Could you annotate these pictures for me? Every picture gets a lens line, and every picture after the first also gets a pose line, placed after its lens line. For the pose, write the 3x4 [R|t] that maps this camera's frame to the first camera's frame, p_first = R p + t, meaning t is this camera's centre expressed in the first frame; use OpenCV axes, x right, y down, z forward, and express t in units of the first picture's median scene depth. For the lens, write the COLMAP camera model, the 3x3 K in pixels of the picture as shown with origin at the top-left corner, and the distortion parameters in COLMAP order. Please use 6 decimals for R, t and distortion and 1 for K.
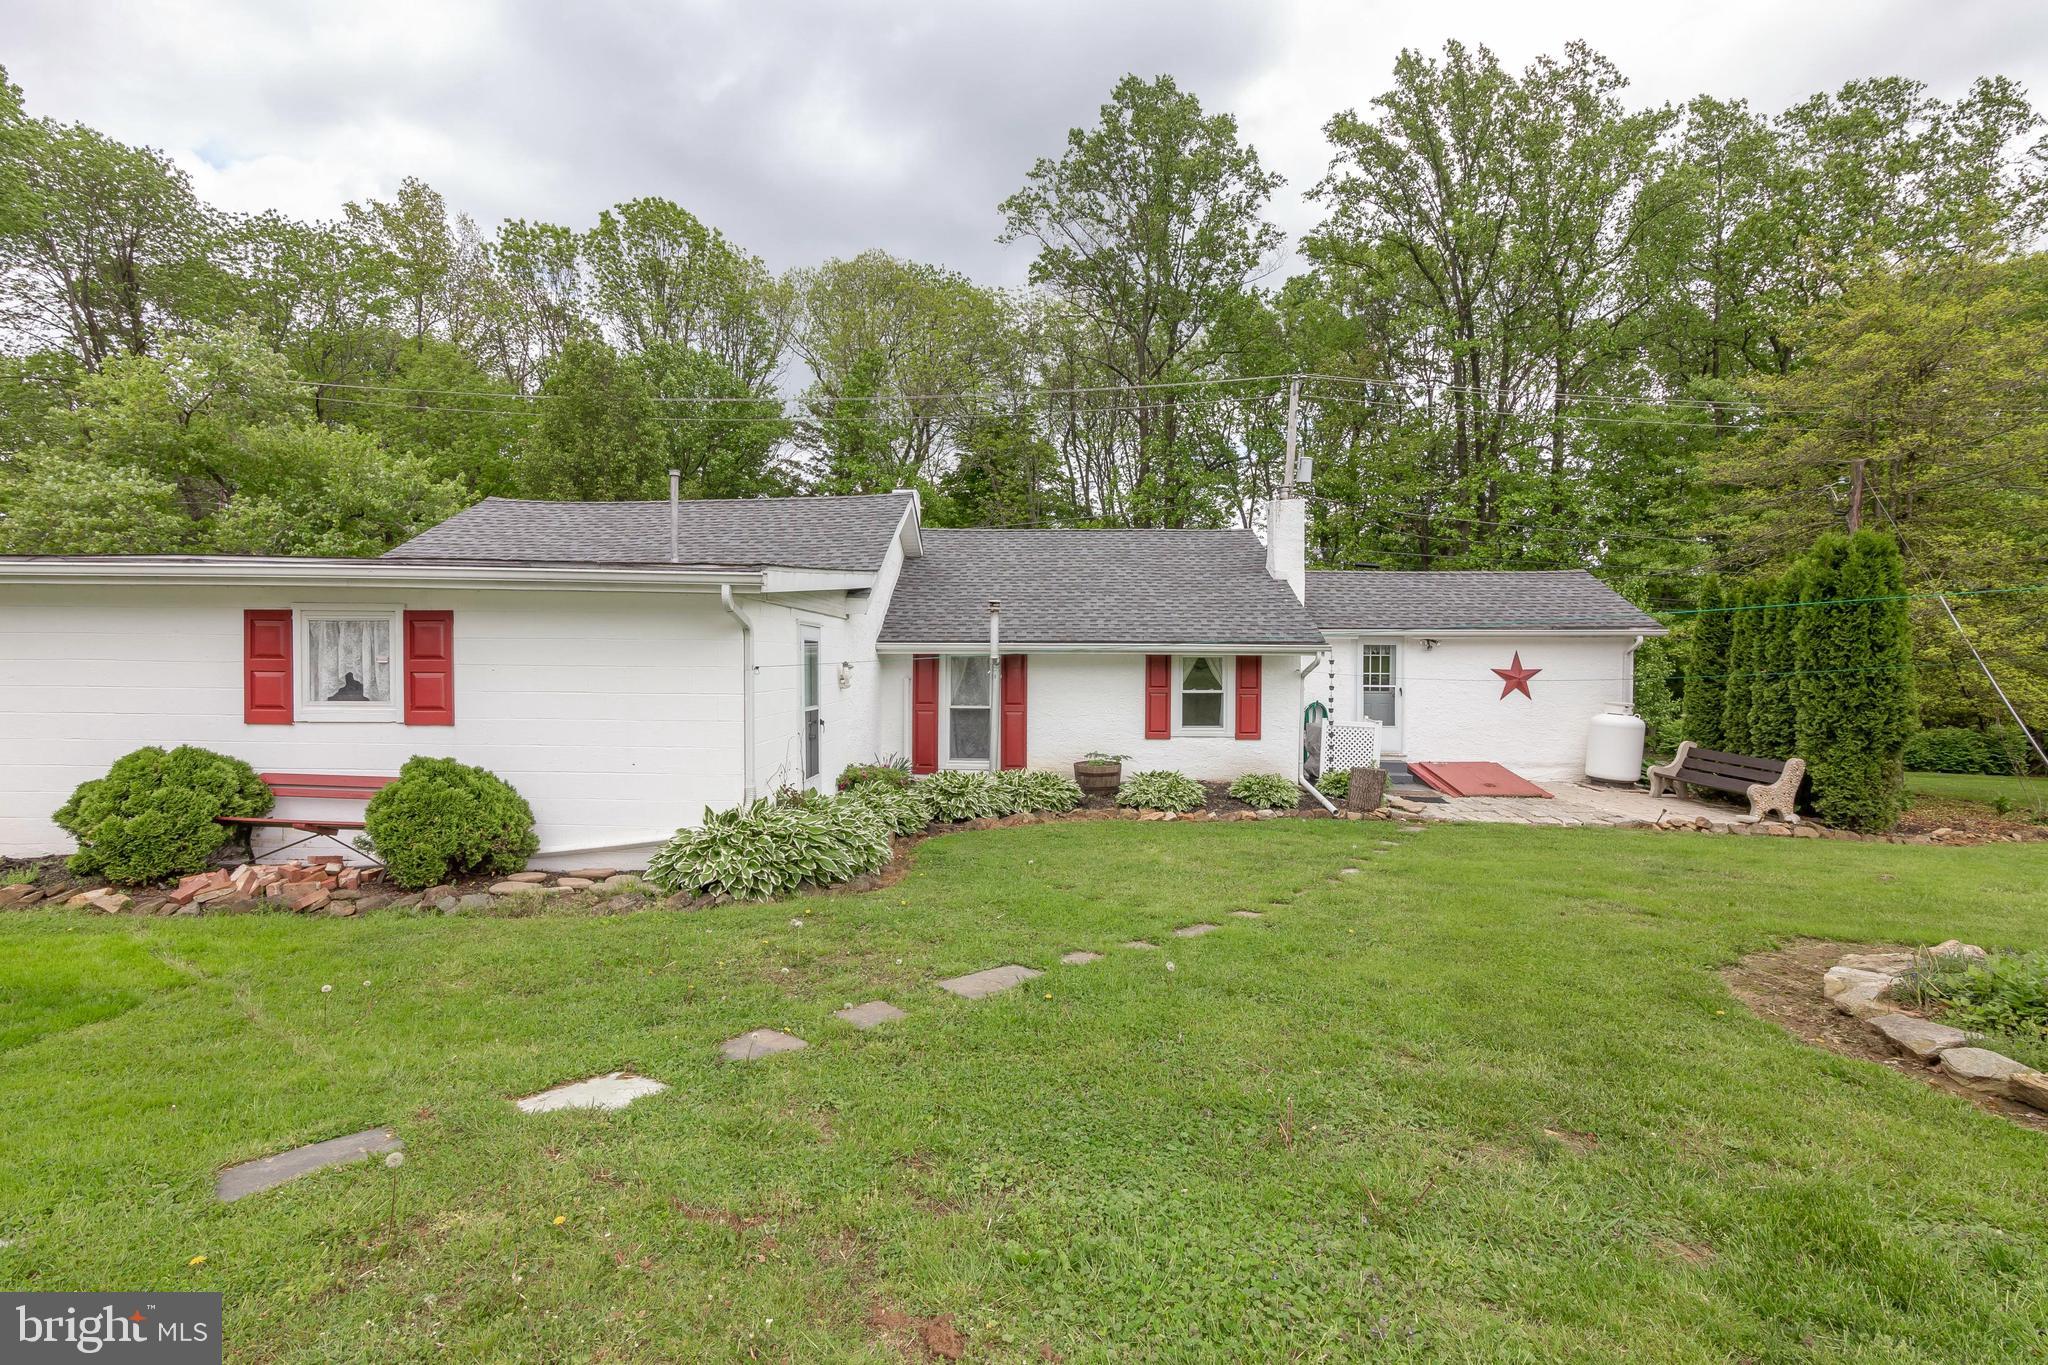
lens RADIAL K [[925.5, 0, 1024.0], [0, 925.5, 682.5], [0, 0, 1]] dist [-0.008496, -0.000040]
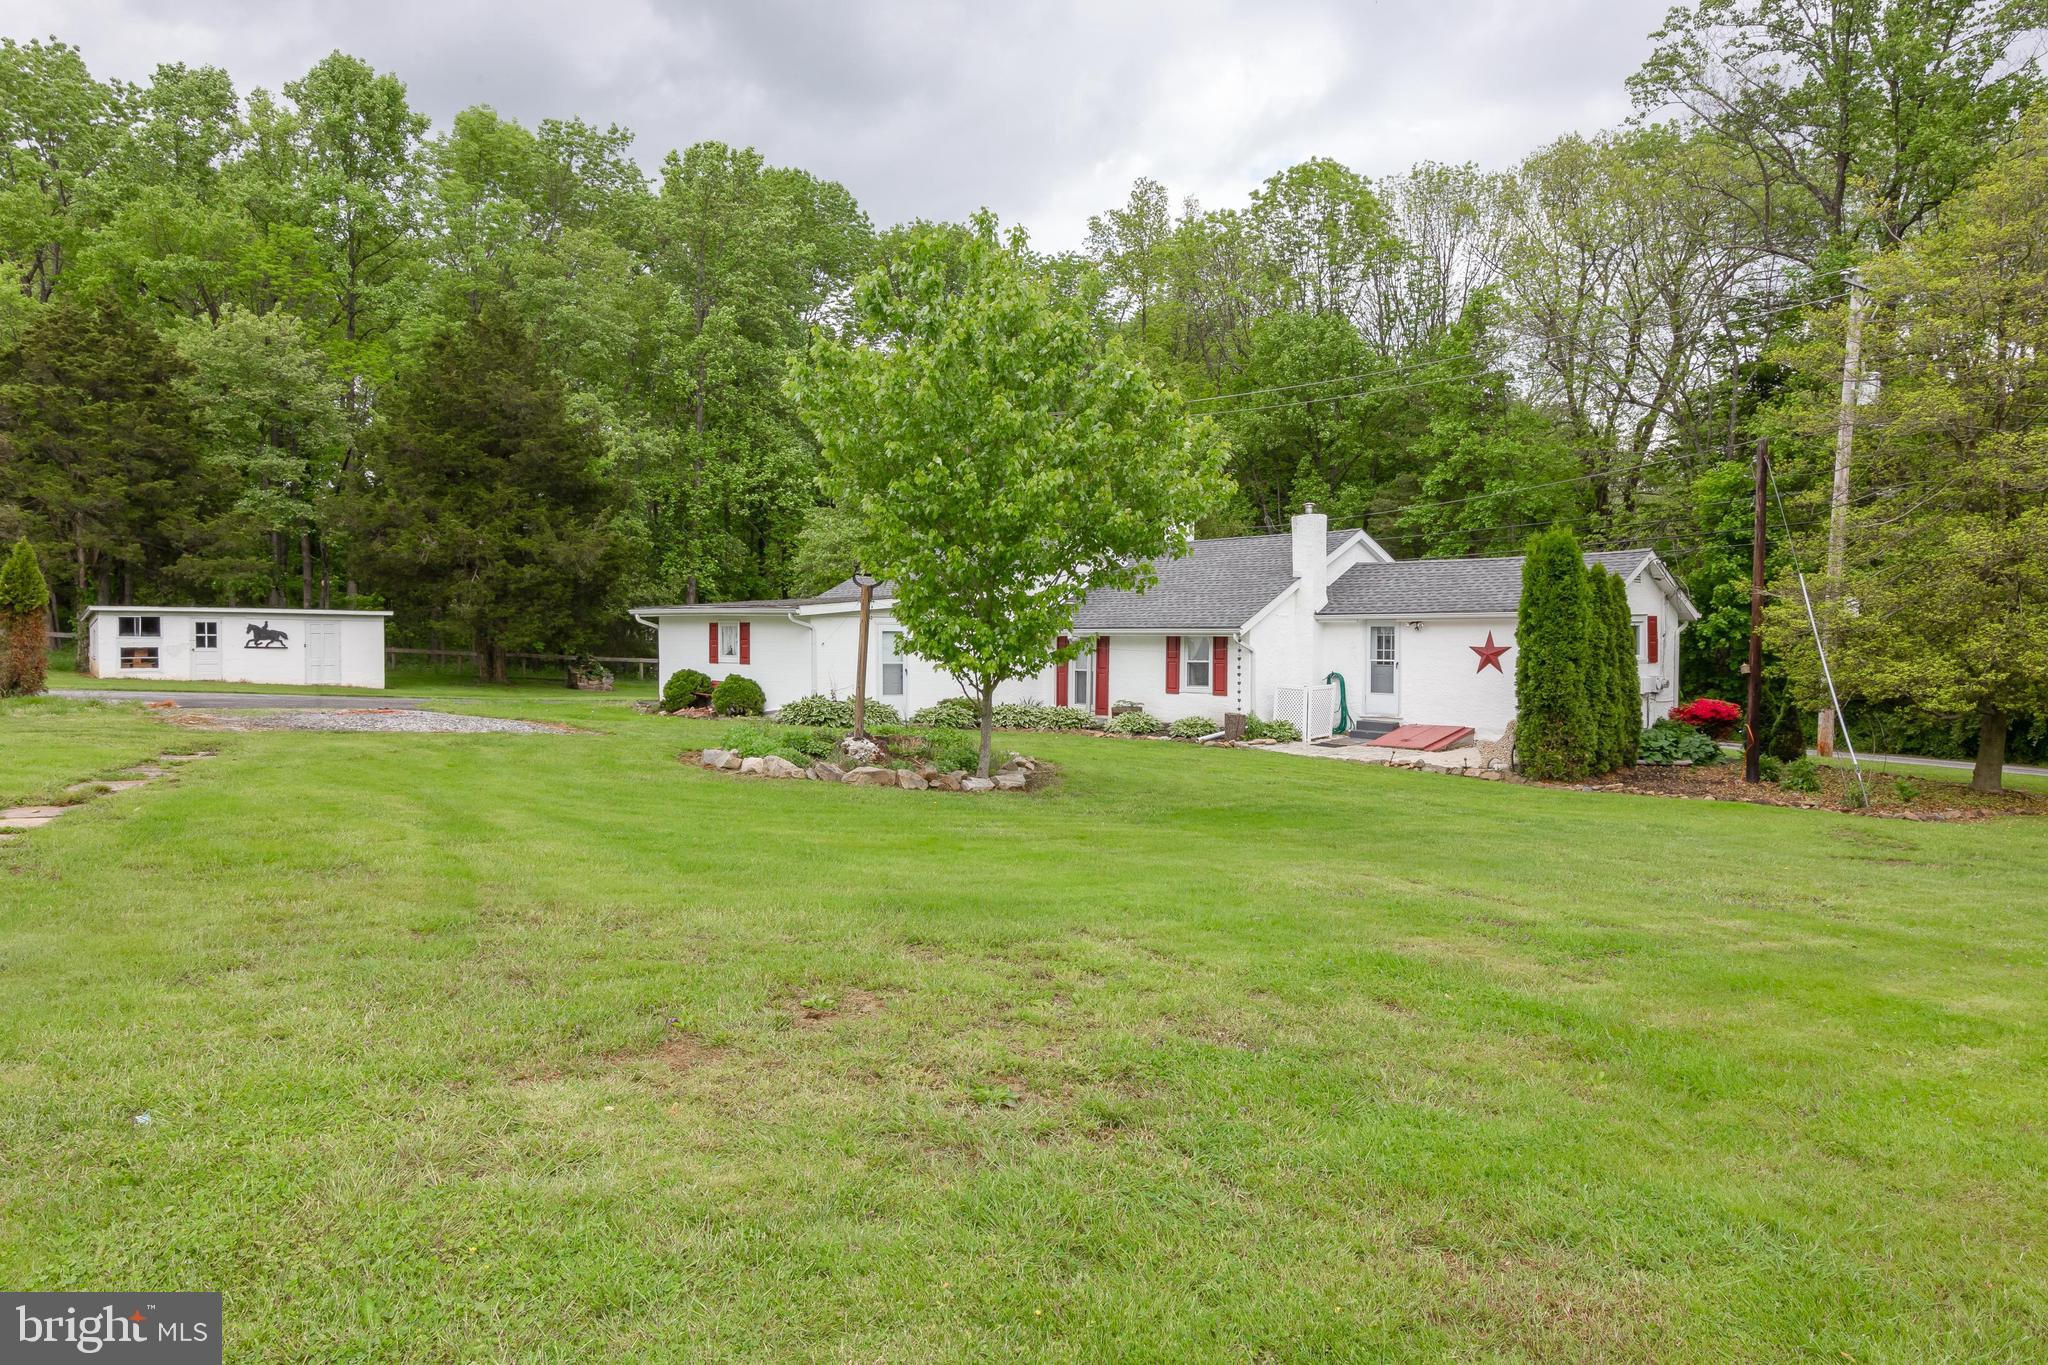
lens RADIAL K [[1356.8, 0, 1024.0], [0, 1356.8, 682.5], [0, 0, 1]] dist [0.003480, 0.000903]
pose [[0.689501, 0.019541, -0.724021, 1.425259], [-0.016197, 0.999802, 0.011559, 0.020728], [0.724104, 0.003757, 0.689681, -0.588750]]
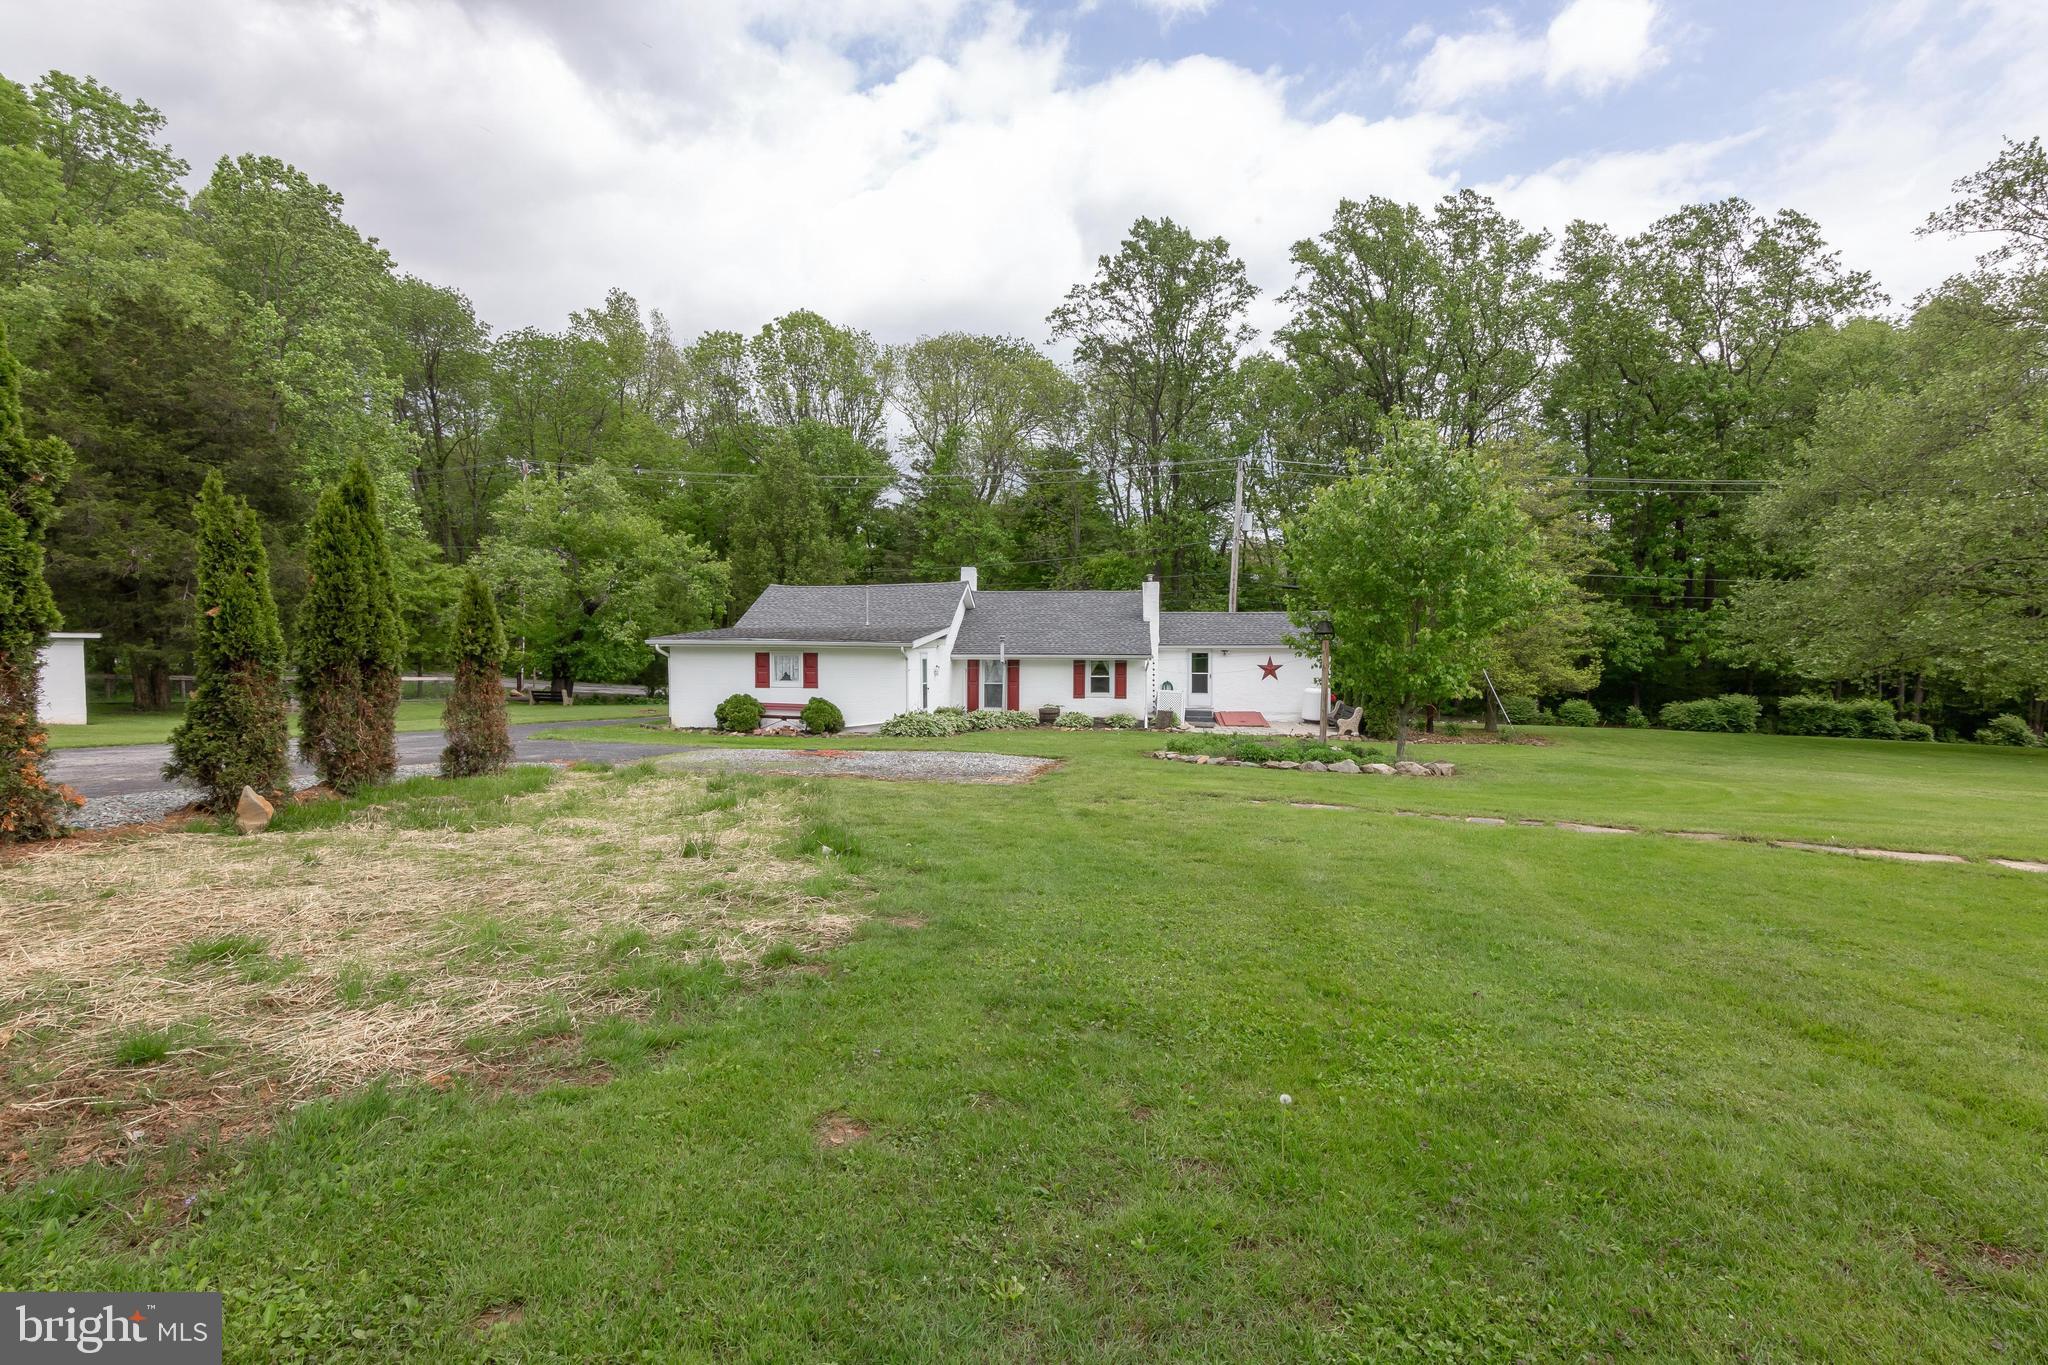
lens RADIAL K [[925.5, 0, 1024.0], [0, 925.5, 682.5], [0, 0, 1]] dist [-0.008496, -0.000040]
pose [[0.995382, 0.001725, -0.095973, 0.210424], [0.000484, 0.999736, 0.022984, -0.024419], [0.095987, -0.022924, 0.995119, -1.097712]]
